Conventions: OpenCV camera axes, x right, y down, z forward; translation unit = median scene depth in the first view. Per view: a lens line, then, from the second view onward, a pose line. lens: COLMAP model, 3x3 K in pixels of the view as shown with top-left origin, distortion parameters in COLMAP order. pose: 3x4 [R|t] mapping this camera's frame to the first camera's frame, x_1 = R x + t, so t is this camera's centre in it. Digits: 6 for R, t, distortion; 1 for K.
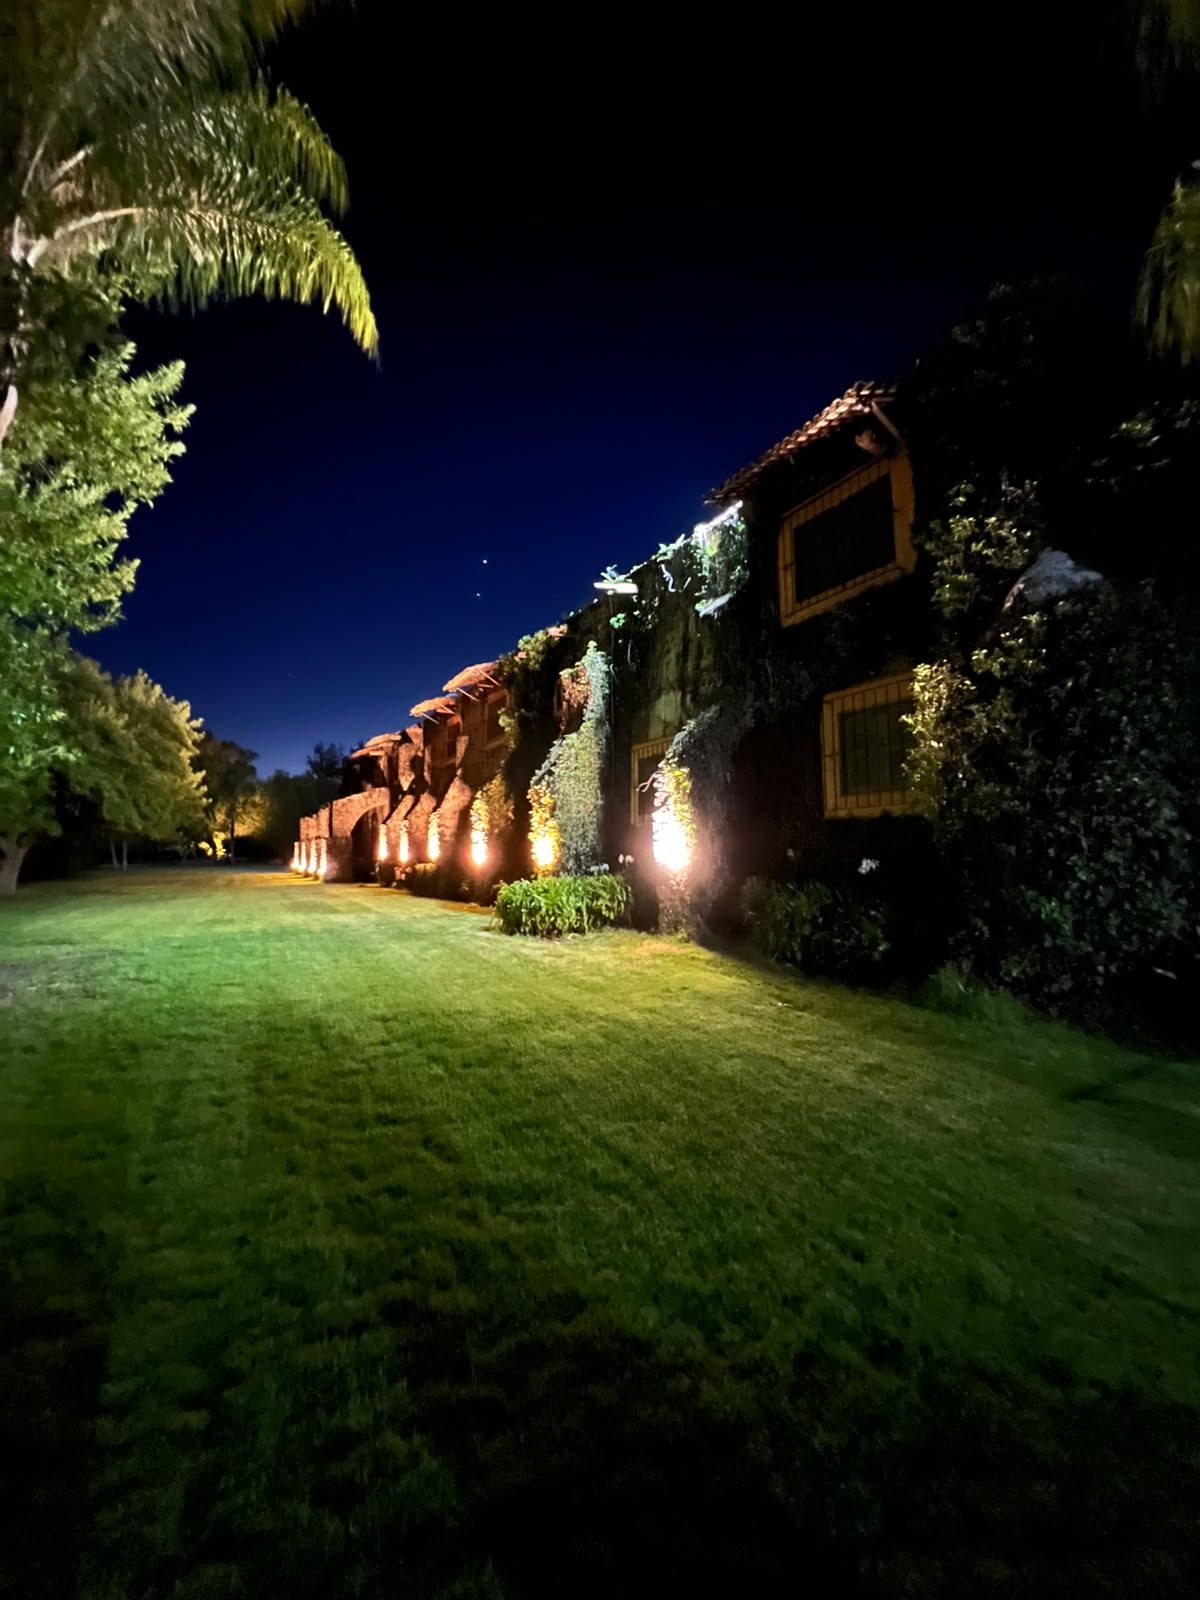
lens RADIAL K [[1209.8, 0, 600.0], [0, 1209.8, 800.0], [0, 0, 1]] dist [0.028079, -0.005514]
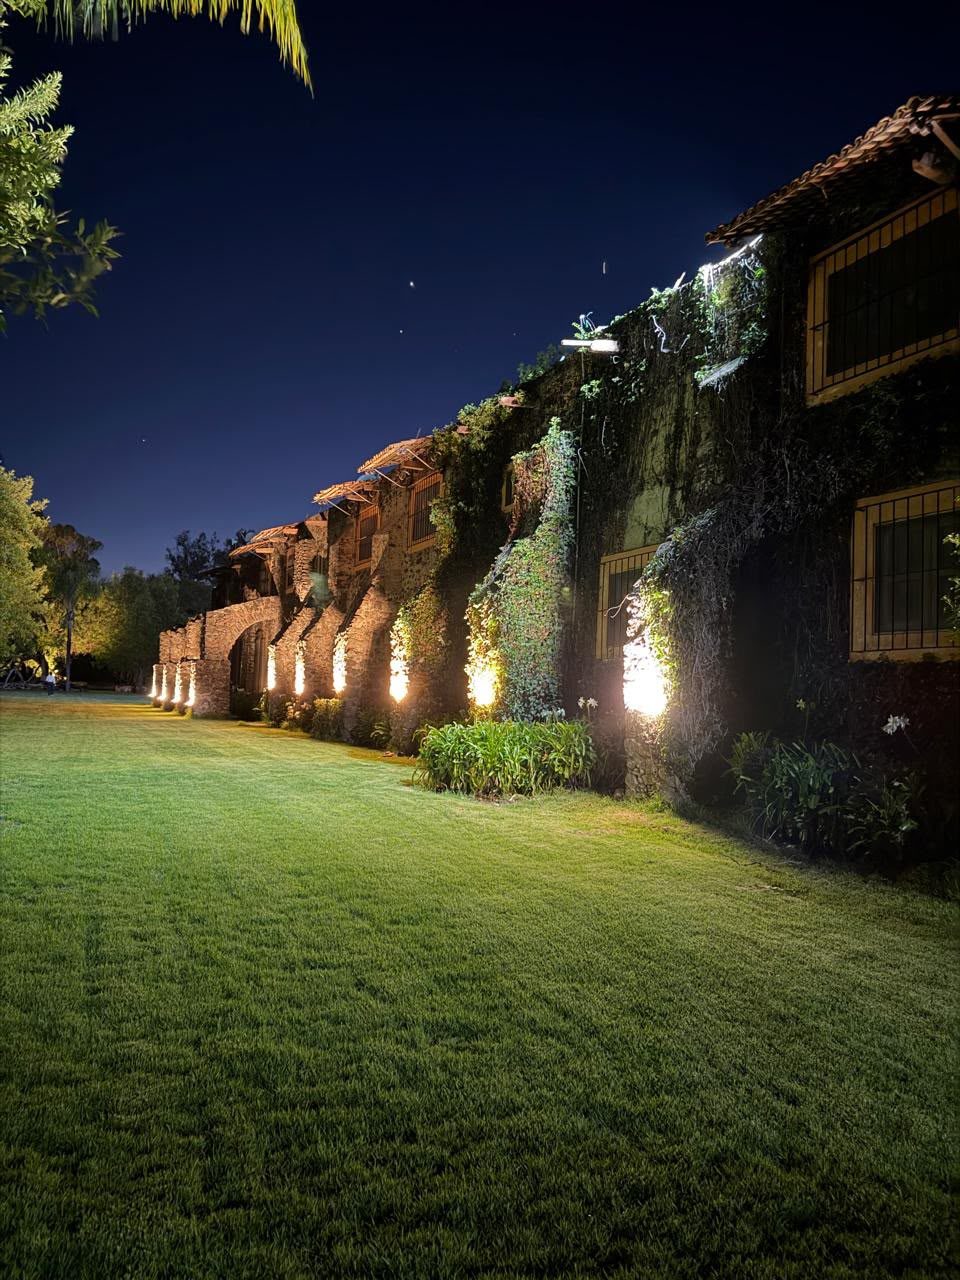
lens RADIAL K [[967.9, 0, 480.0], [0, 967.9, 640.0], [0, 0, 1]] dist [0.028079, -0.005514]
pose [[0.996776, 0.037649, -0.070851, -0.005030], [-0.037939, 0.999276, -0.002741, 0.012404], [0.070697, 0.005420, 0.997483, 0.368449]]
